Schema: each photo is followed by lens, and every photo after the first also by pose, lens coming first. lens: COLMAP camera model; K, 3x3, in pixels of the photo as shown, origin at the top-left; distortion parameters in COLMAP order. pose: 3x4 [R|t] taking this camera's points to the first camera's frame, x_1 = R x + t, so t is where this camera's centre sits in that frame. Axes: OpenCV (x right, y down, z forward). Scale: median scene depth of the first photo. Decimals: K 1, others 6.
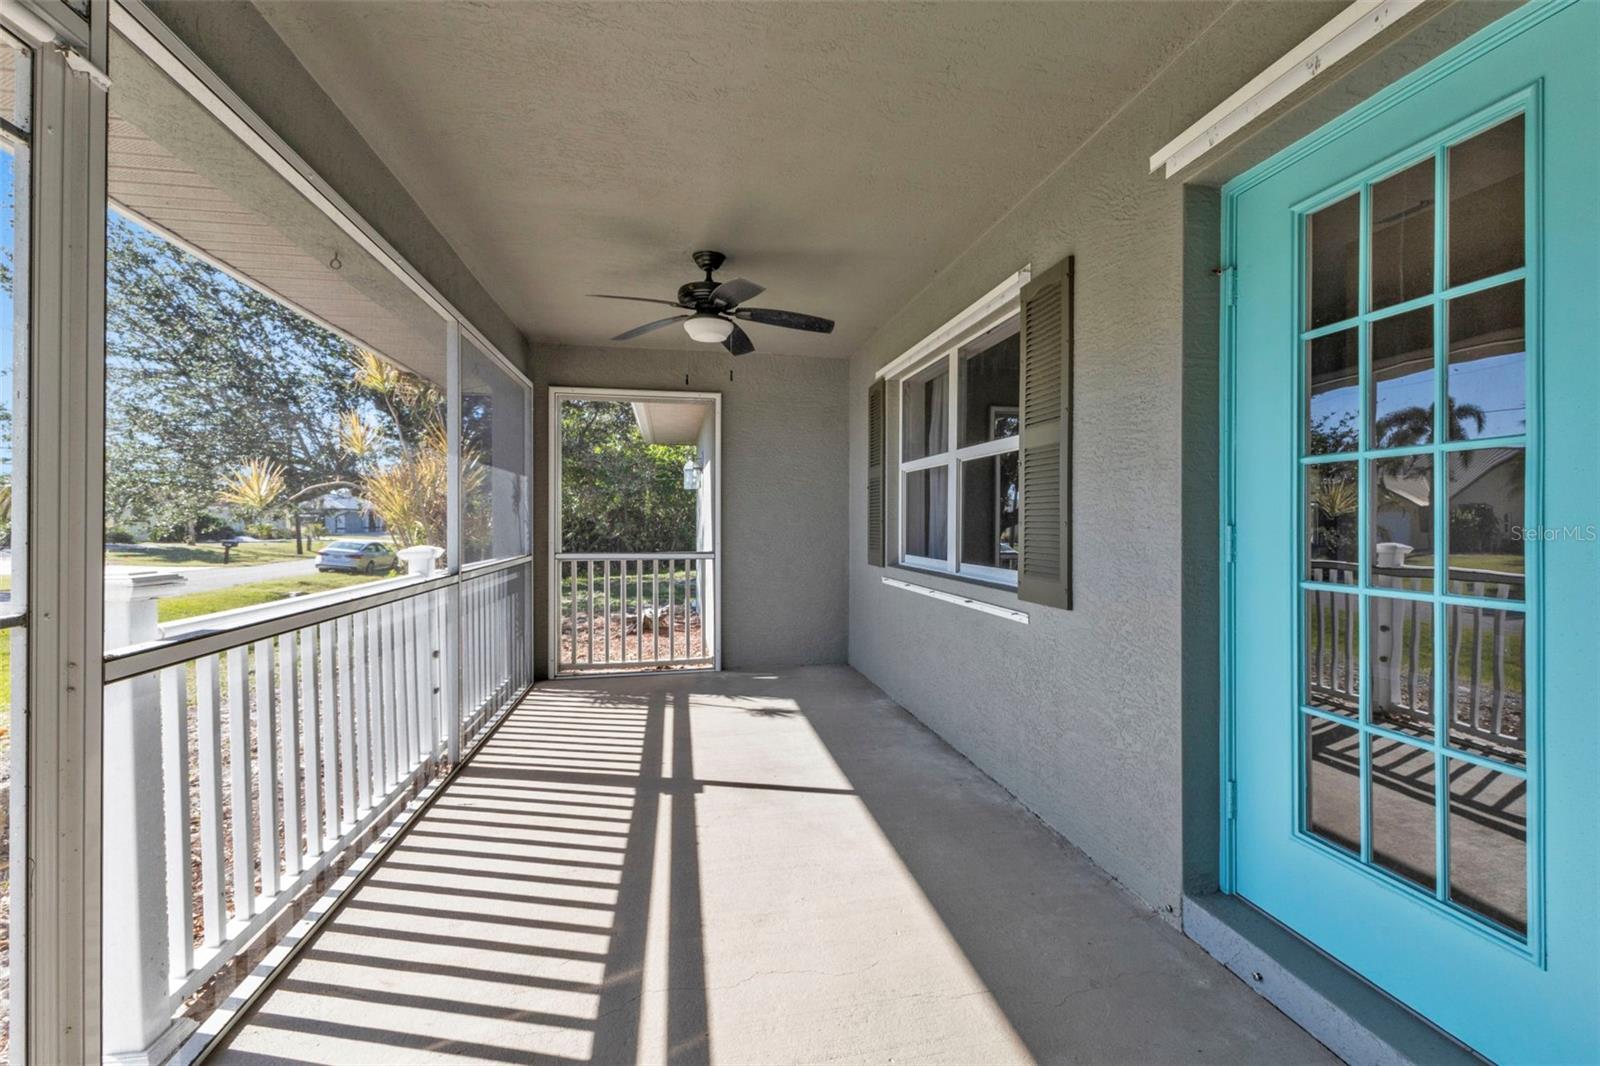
lens RADIAL K [[686.9, 0, 801.9], [0, 686.9, 526.7], [0, 0, 1]] dist [0.001289, -0.017664]
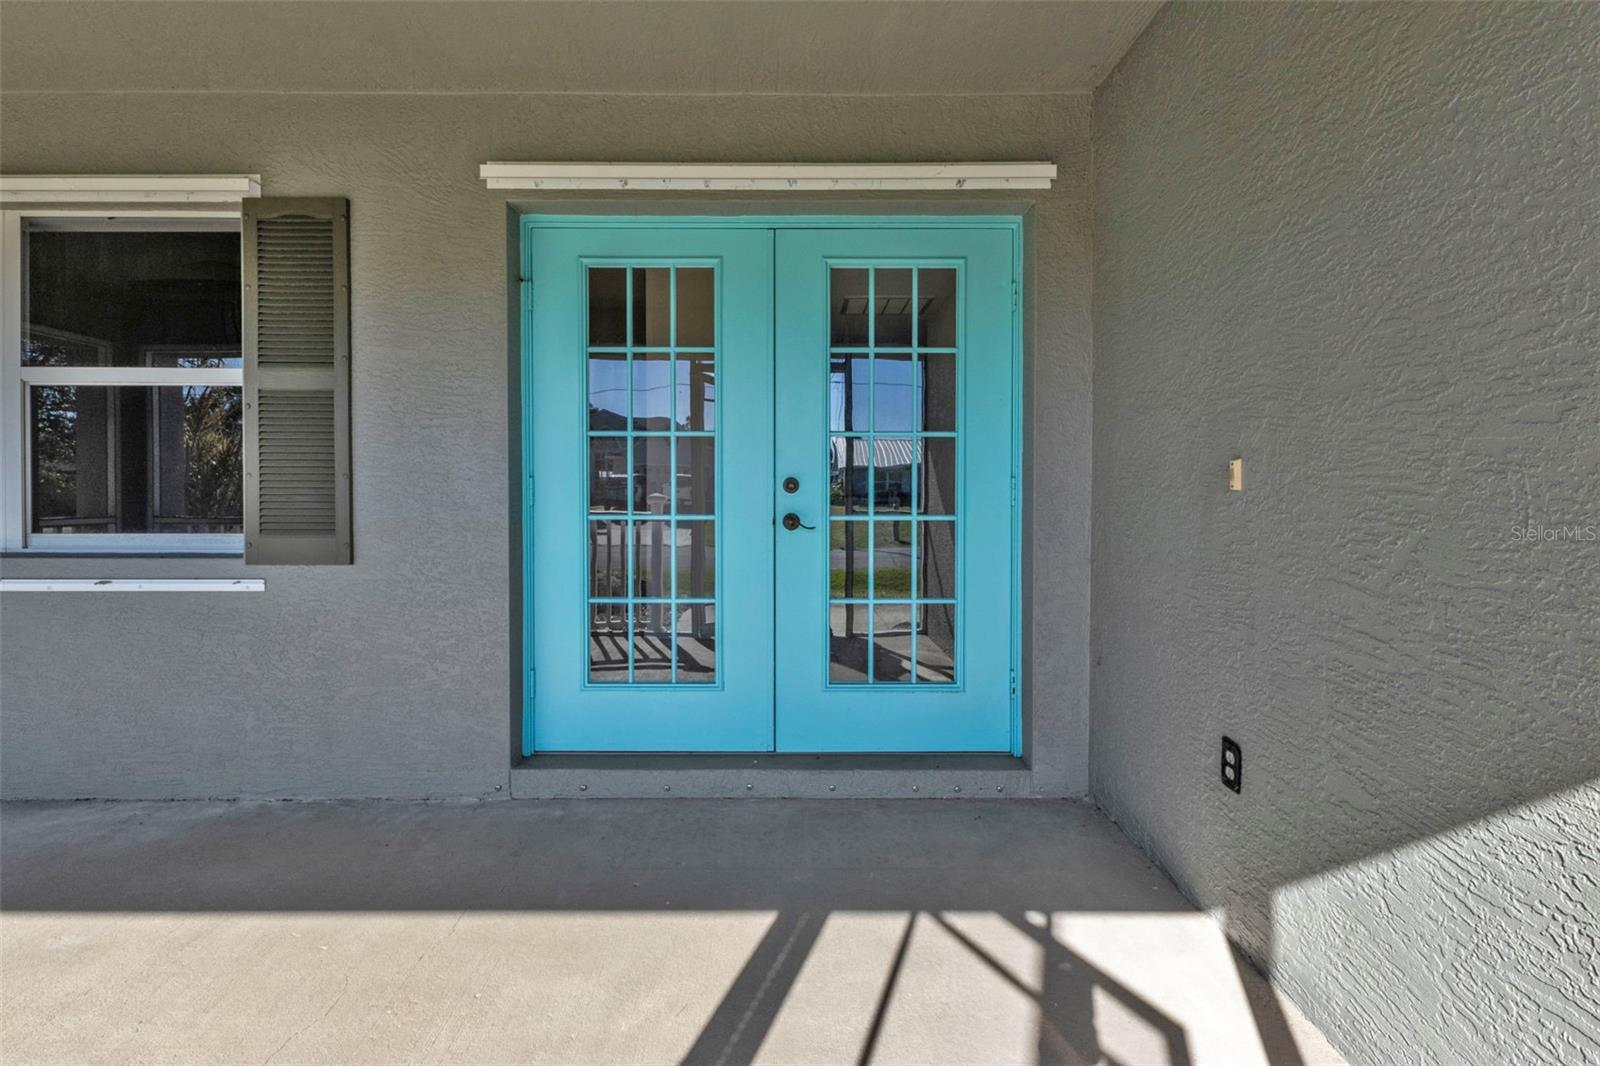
lens RADIAL K [[695.3, 0, 798.7], [0, 695.3, 487.5], [0, 0, 1]] dist [0.000245, -0.000112]
pose [[0.181874, -0.011468, 0.983255, -0.482469], [0.001452, 0.999934, 0.011394, 0.001970], [-0.983321, -0.000645, 0.181879, 0.199036]]
